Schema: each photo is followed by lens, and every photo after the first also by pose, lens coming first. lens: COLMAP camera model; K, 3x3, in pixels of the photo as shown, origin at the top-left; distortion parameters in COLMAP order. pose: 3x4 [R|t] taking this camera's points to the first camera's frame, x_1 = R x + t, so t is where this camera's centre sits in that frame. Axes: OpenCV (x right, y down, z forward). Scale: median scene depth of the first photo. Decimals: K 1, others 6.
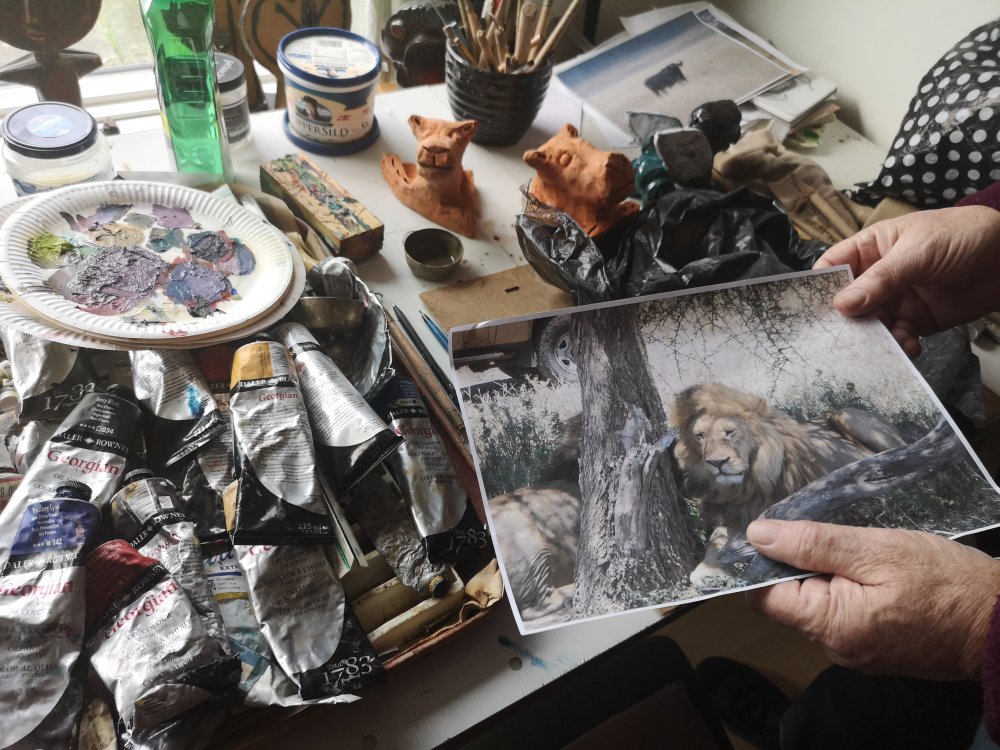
lens RADIAL K [[770.0, 0, 496.5], [0, 770.0, 370.8], [0, 0, 1]] dist [0.046127, -0.046061]
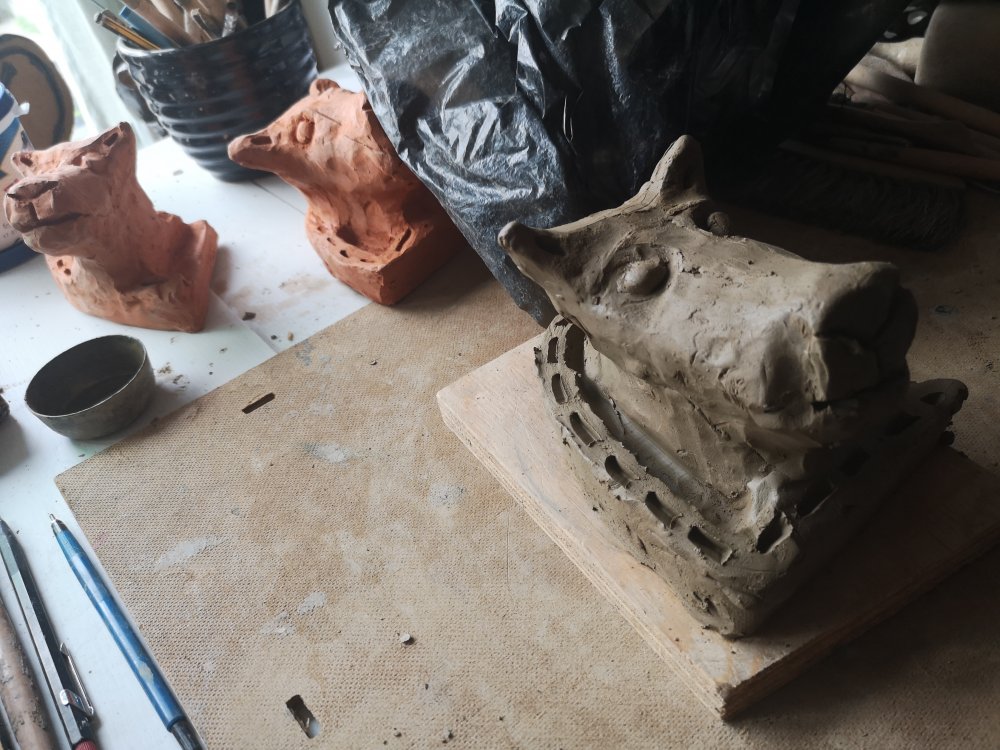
lens RADIAL K [[770.0, 0, 496.5], [0, 770.0, 370.8], [0, 0, 1]] dist [0.046127, -0.046061]
pose [[0.943305, -0.320169, -0.087563, 0.241278], [0.307880, 0.942552, -0.129637, -0.018173], [0.124039, 0.095329, 0.987688, 0.612804]]
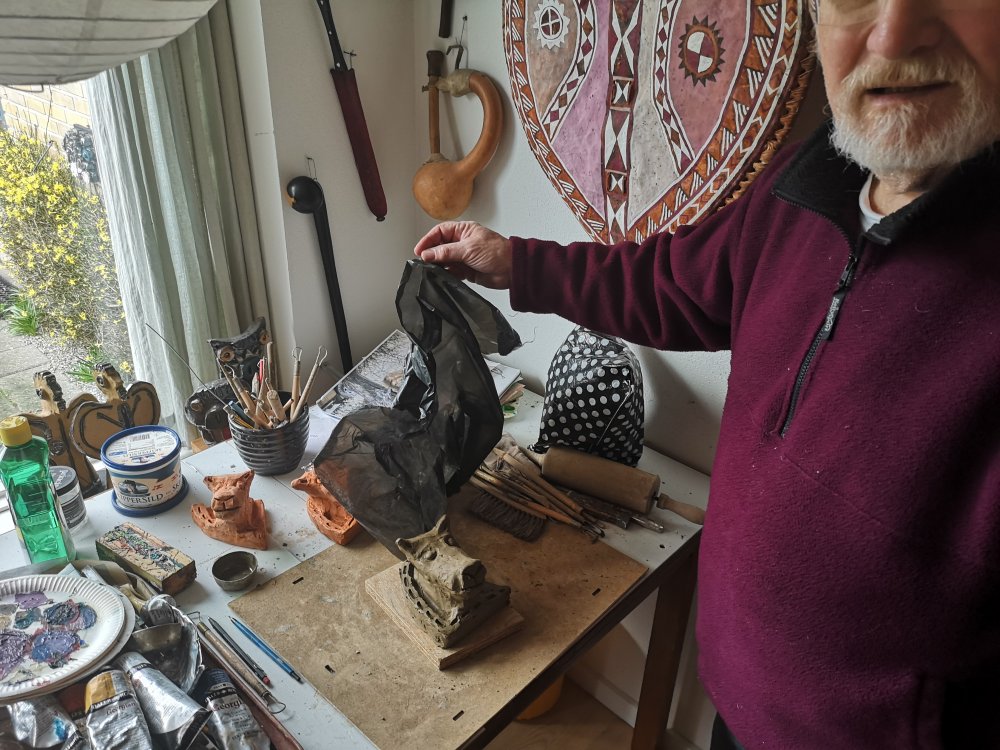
lens RADIAL K [[770.0, 0, 496.5], [0, 770.0, 370.8], [0, 0, 1]] dist [0.046127, -0.046061]
pose [[0.957725, -0.220169, 0.185171, 0.213827], [0.267034, 0.919813, -0.287465, 0.048449], [-0.107032, 0.324760, 0.939721, -0.534475]]
